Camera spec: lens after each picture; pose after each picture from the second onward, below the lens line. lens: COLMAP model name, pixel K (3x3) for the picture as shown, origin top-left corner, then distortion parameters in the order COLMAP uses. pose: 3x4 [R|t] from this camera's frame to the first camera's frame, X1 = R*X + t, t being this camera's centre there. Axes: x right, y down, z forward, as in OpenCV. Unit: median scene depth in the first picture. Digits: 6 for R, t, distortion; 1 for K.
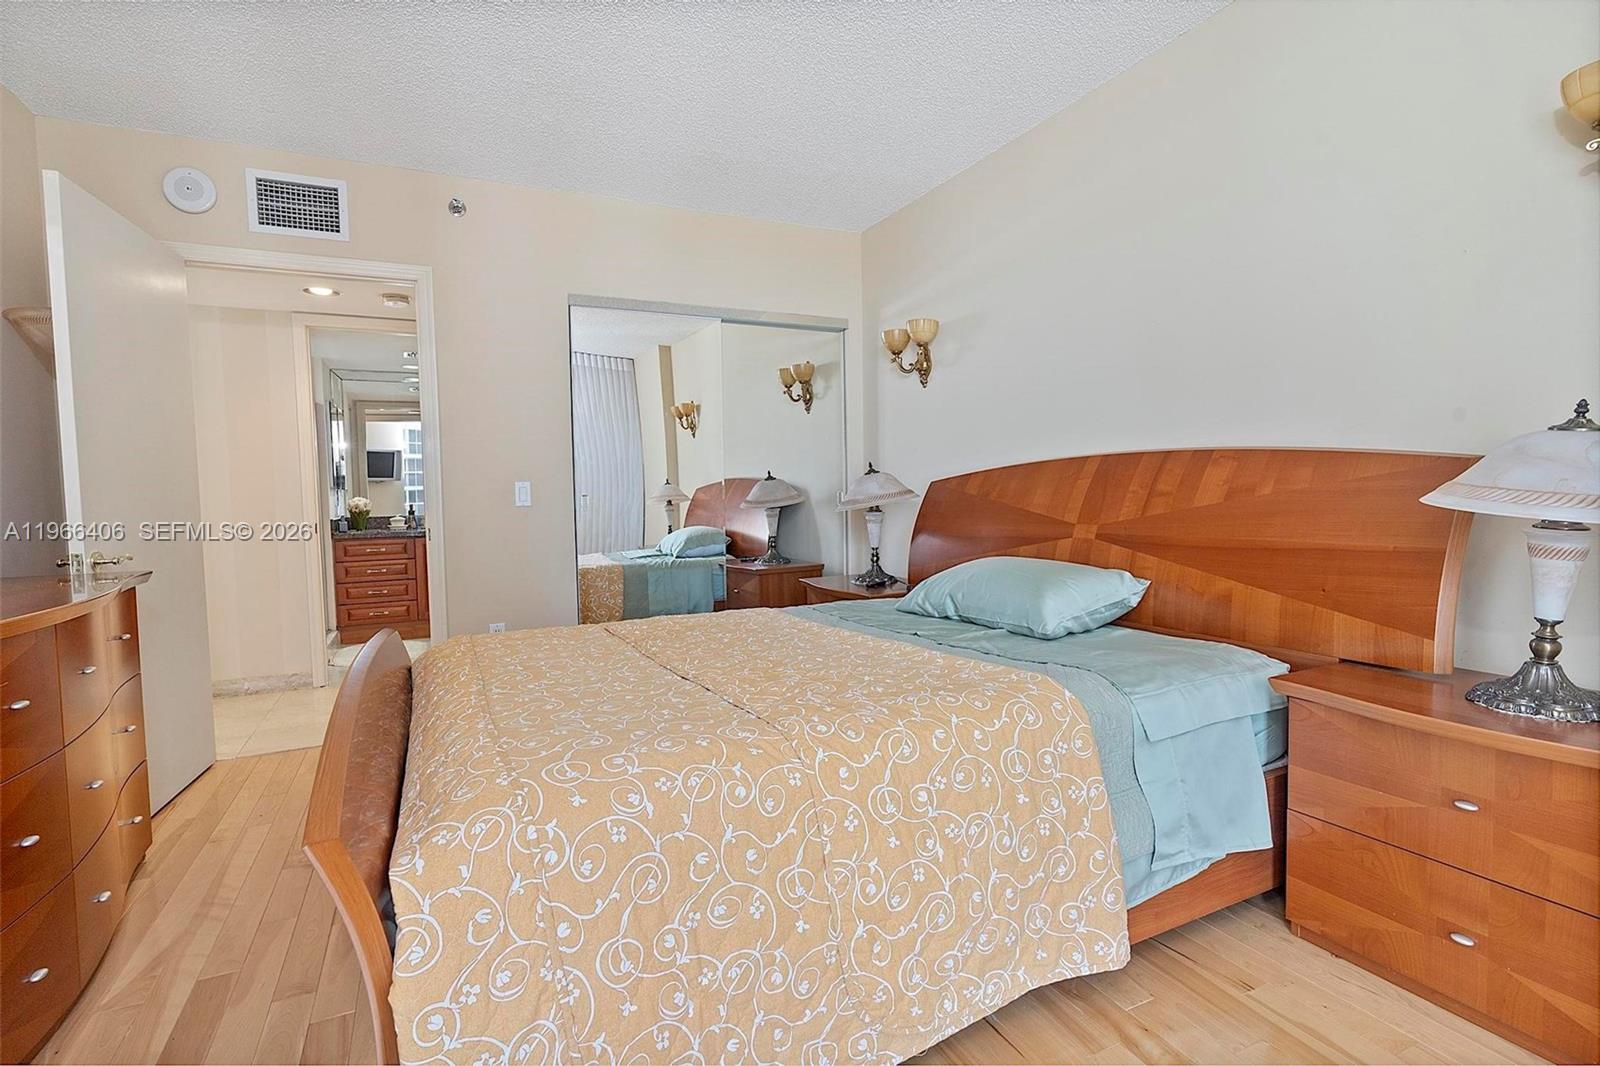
lens RADIAL K [[755.5, 0, 801.8], [0, 755.5, 528.4], [0, 0, 1]] dist [0.002731, -0.000050]
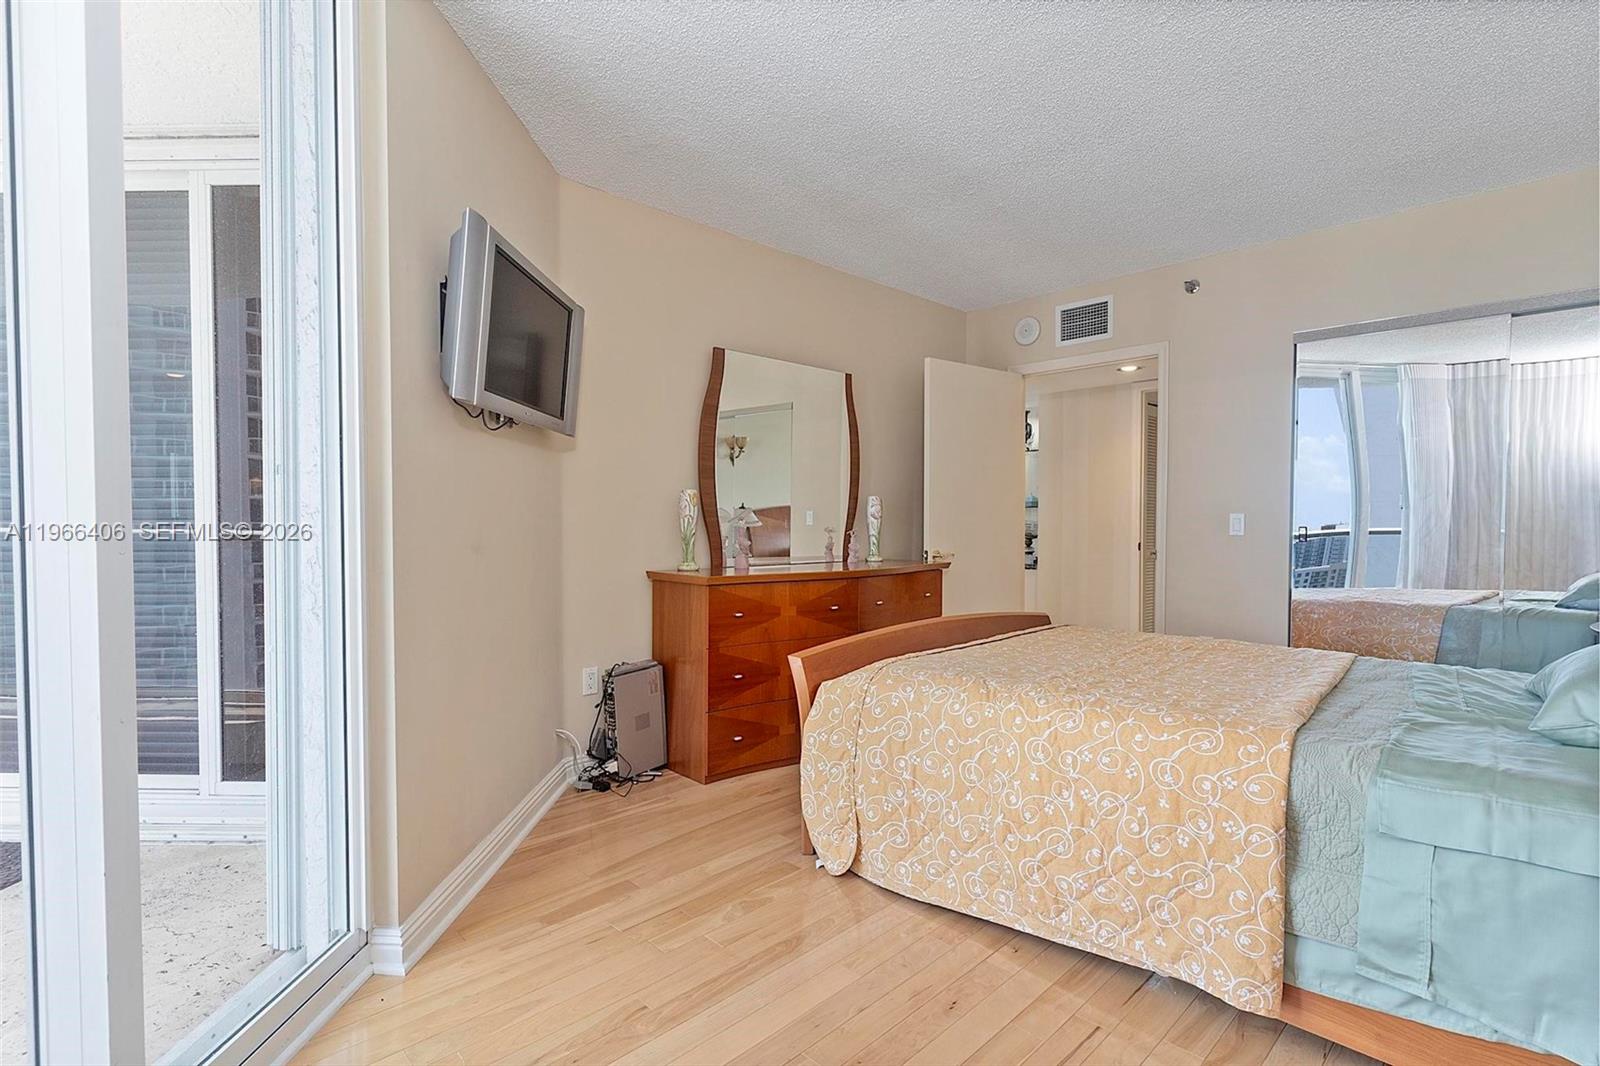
lens RADIAL K [[755.5, 0, 801.0], [0, 755.5, 535.1], [0, 0, 1]] dist [0.002731, -0.000050]
pose [[0.326051, 0.038084, -0.944585, 1.254643], [-0.055607, 0.998231, 0.021053, -0.046946], [0.943715, 0.045661, 0.327591, 0.087437]]
